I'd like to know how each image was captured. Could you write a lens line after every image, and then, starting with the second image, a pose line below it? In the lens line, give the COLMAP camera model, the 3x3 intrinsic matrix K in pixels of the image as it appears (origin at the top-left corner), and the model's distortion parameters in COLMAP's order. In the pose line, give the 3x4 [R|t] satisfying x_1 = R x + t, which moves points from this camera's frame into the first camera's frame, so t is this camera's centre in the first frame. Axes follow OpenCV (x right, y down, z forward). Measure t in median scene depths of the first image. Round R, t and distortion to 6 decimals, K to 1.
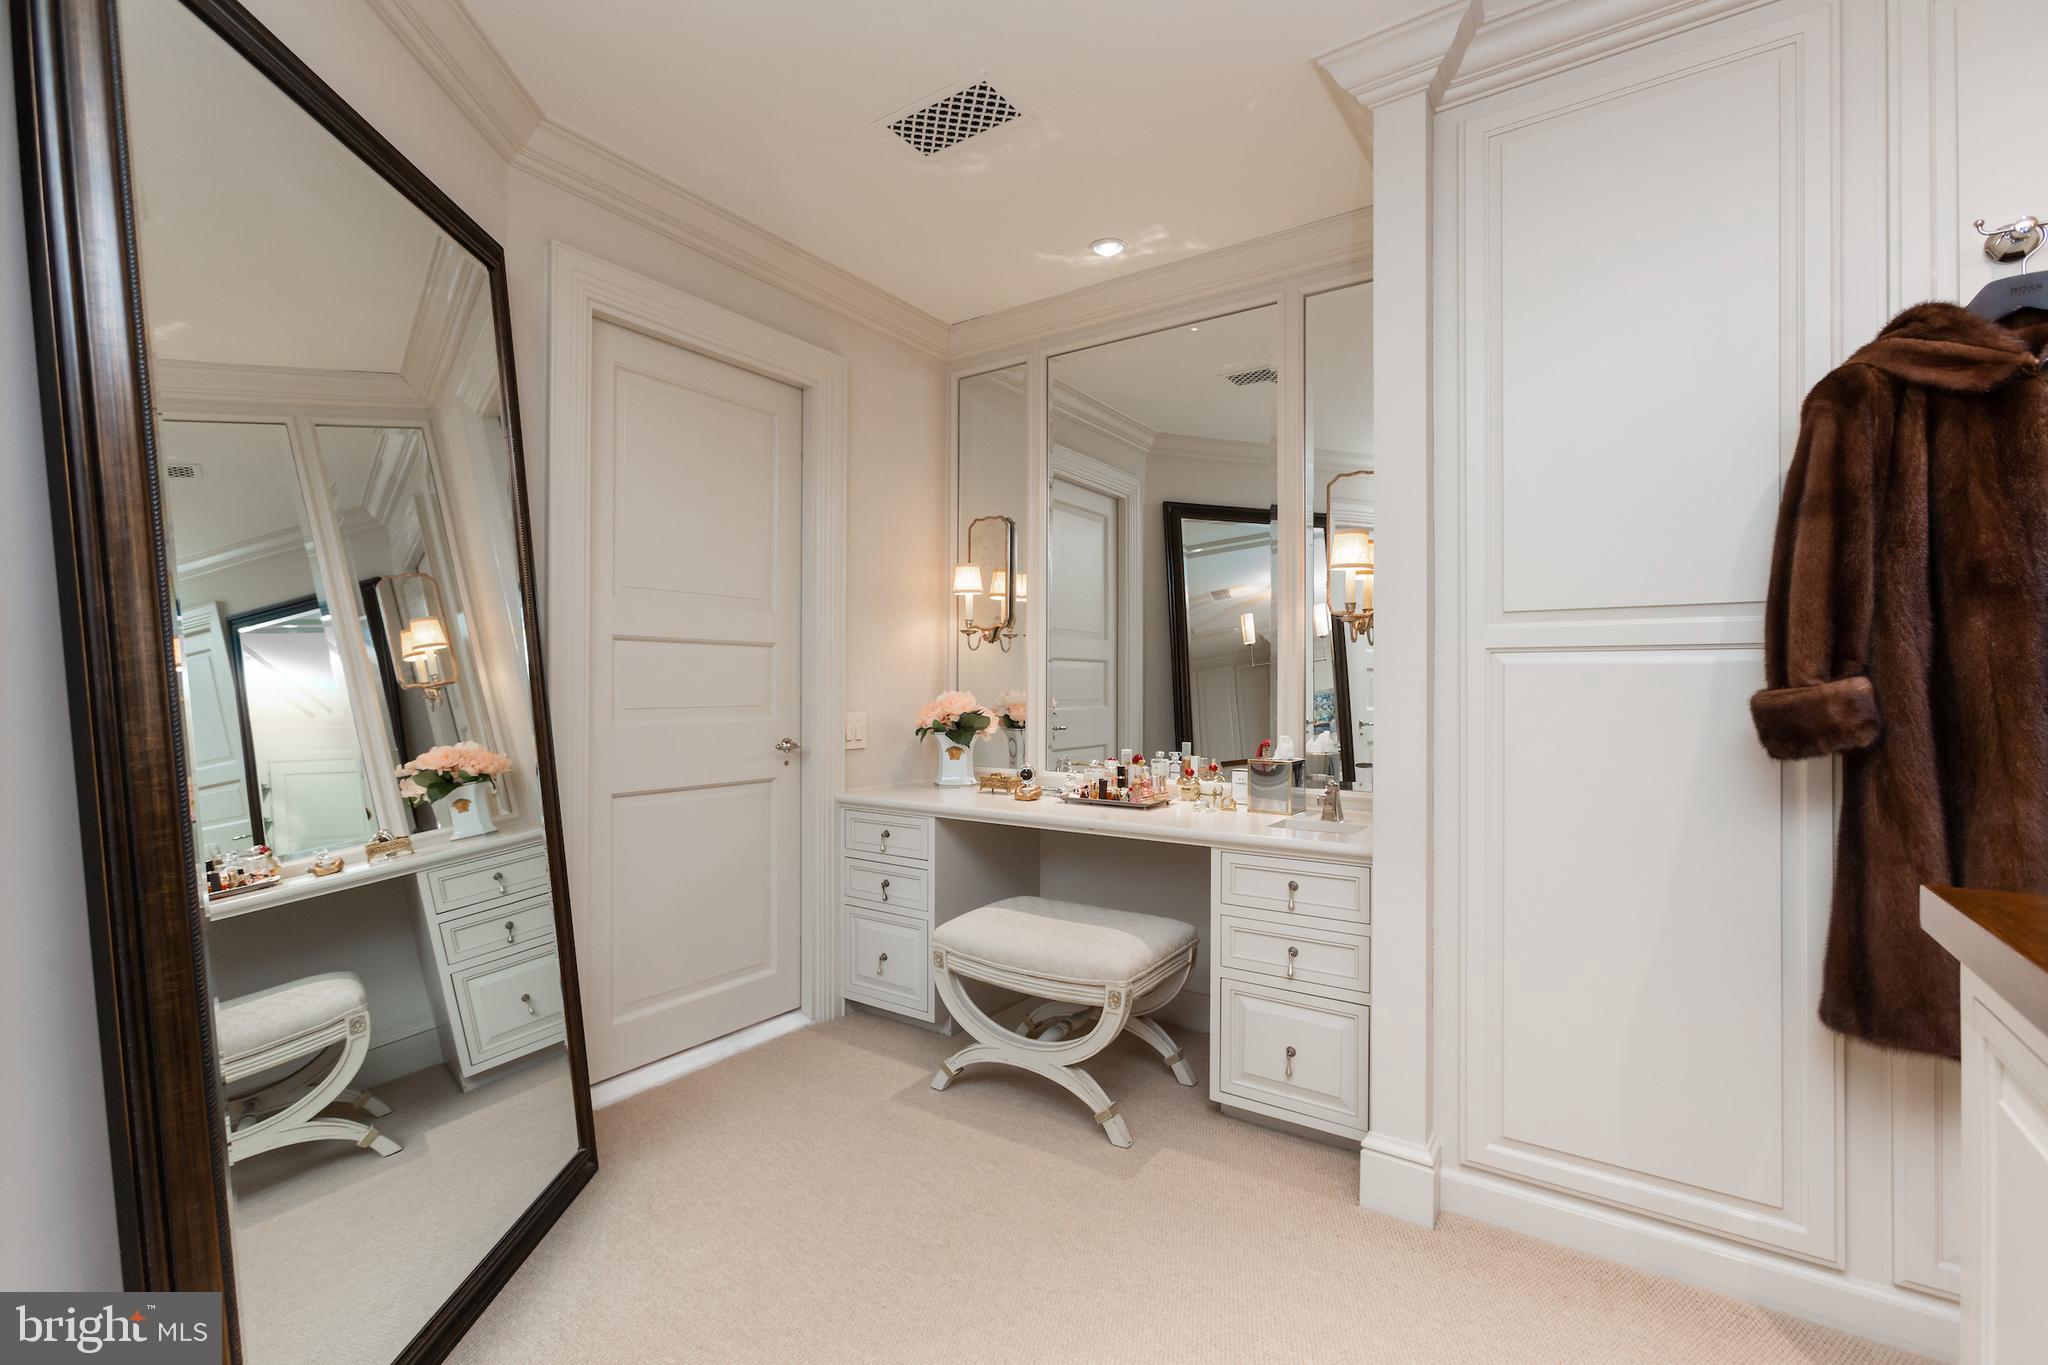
lens RADIAL K [[919.8, 0, 1016.9], [0, 919.8, 685.7], [0, 0, 1]] dist [-0.007693, 0.003265]
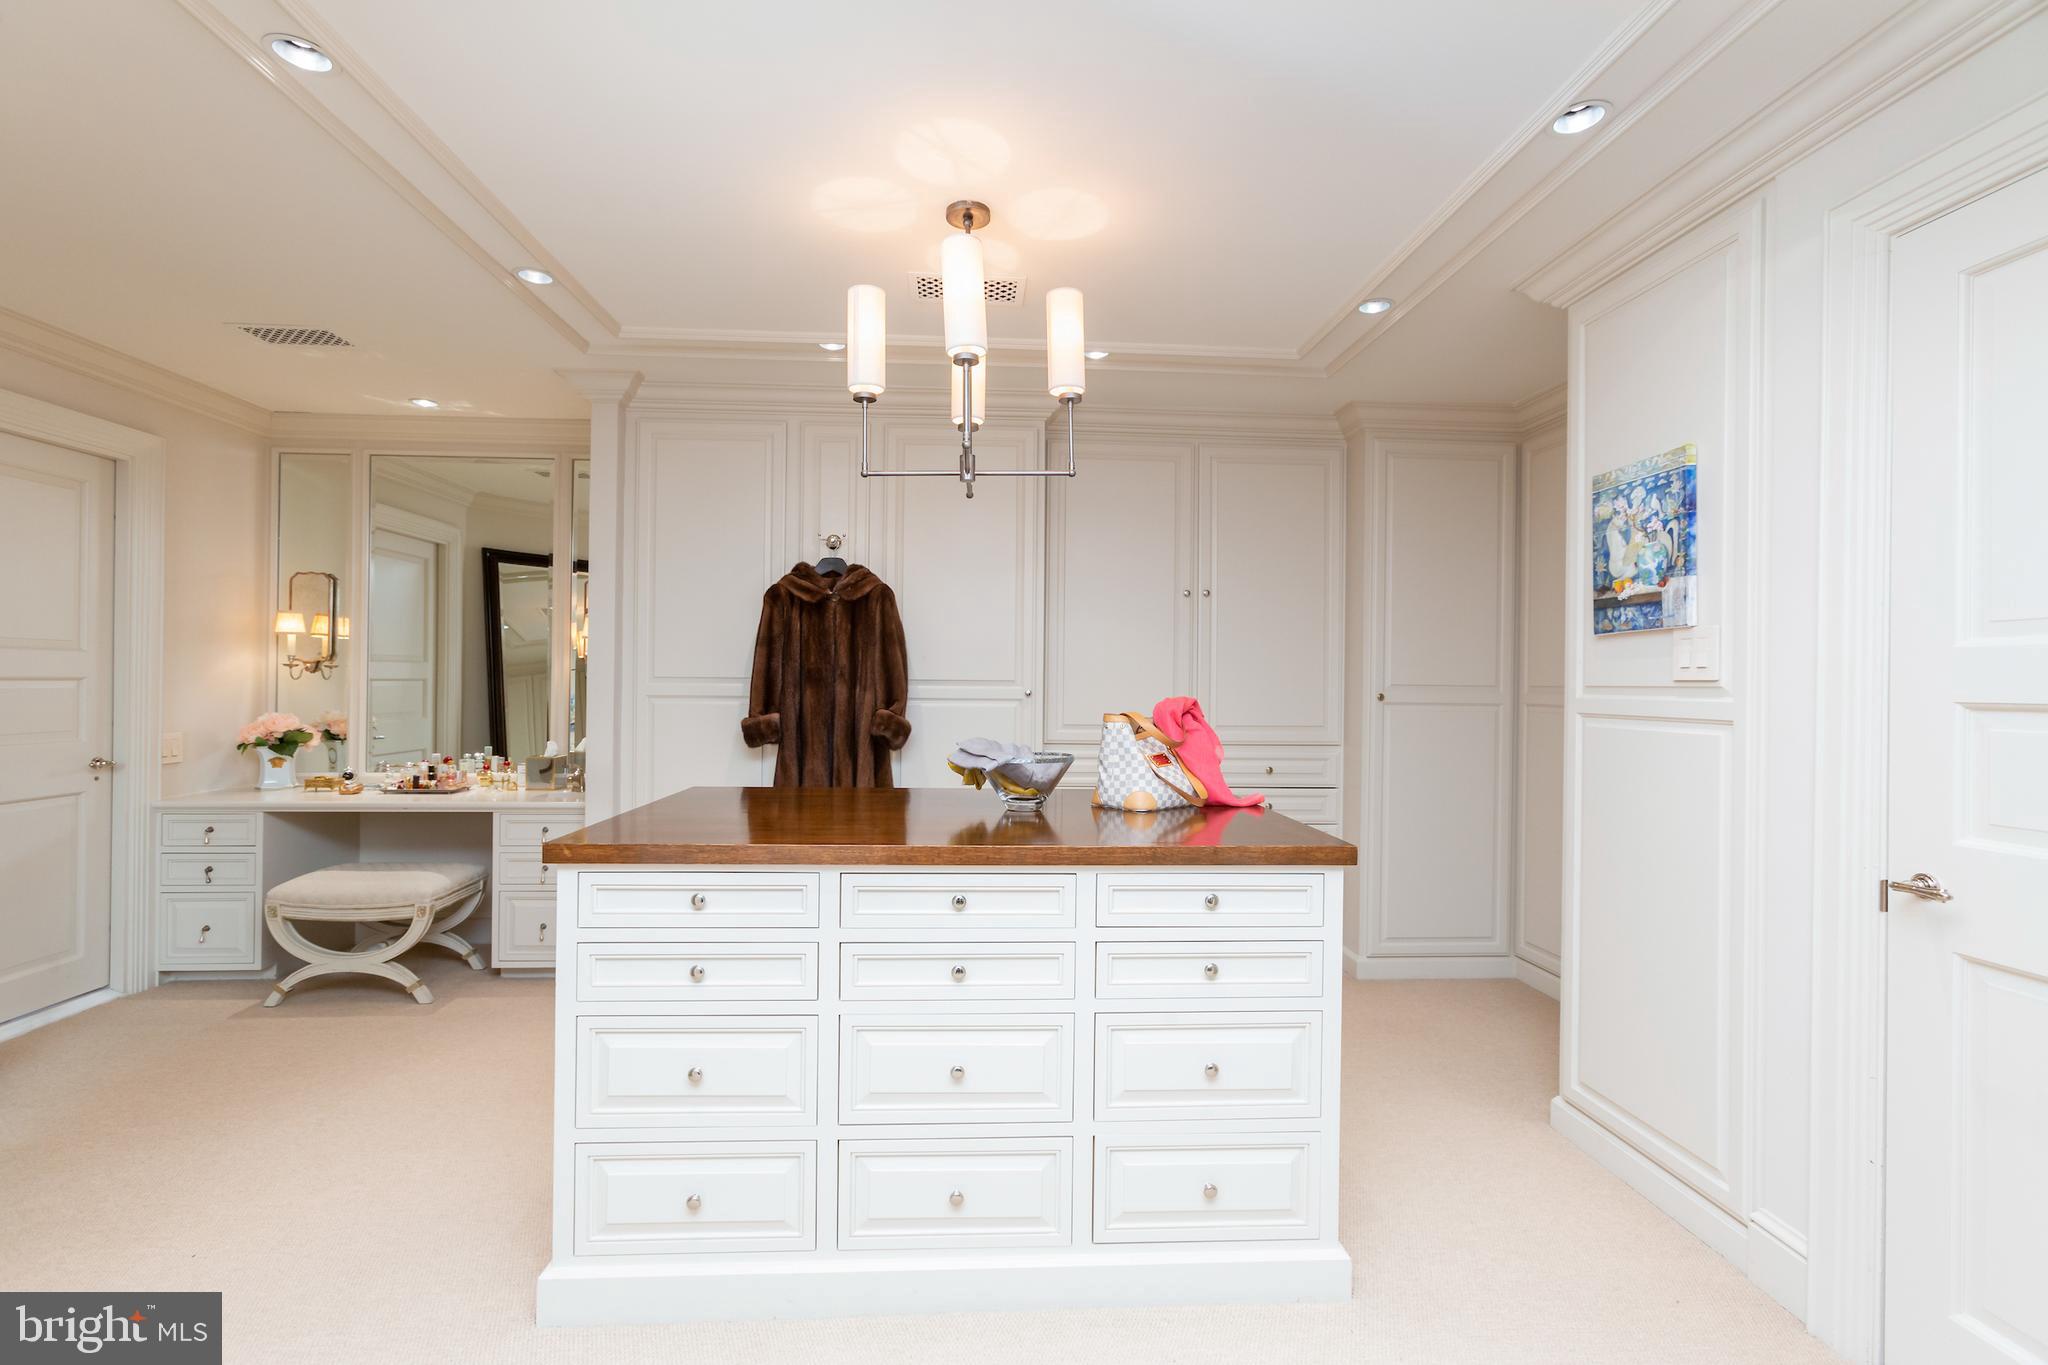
lens RADIAL K [[919.8, 0, 1026.3], [0, 919.8, 675.4], [0, 0, 1]] dist [-0.007693, 0.003265]
pose [[0.787341, 0.007368, 0.616473, -0.039135], [-0.006385, 0.999972, -0.003796, -0.053193], [-0.616484, -0.000947, 0.787367, -0.692650]]
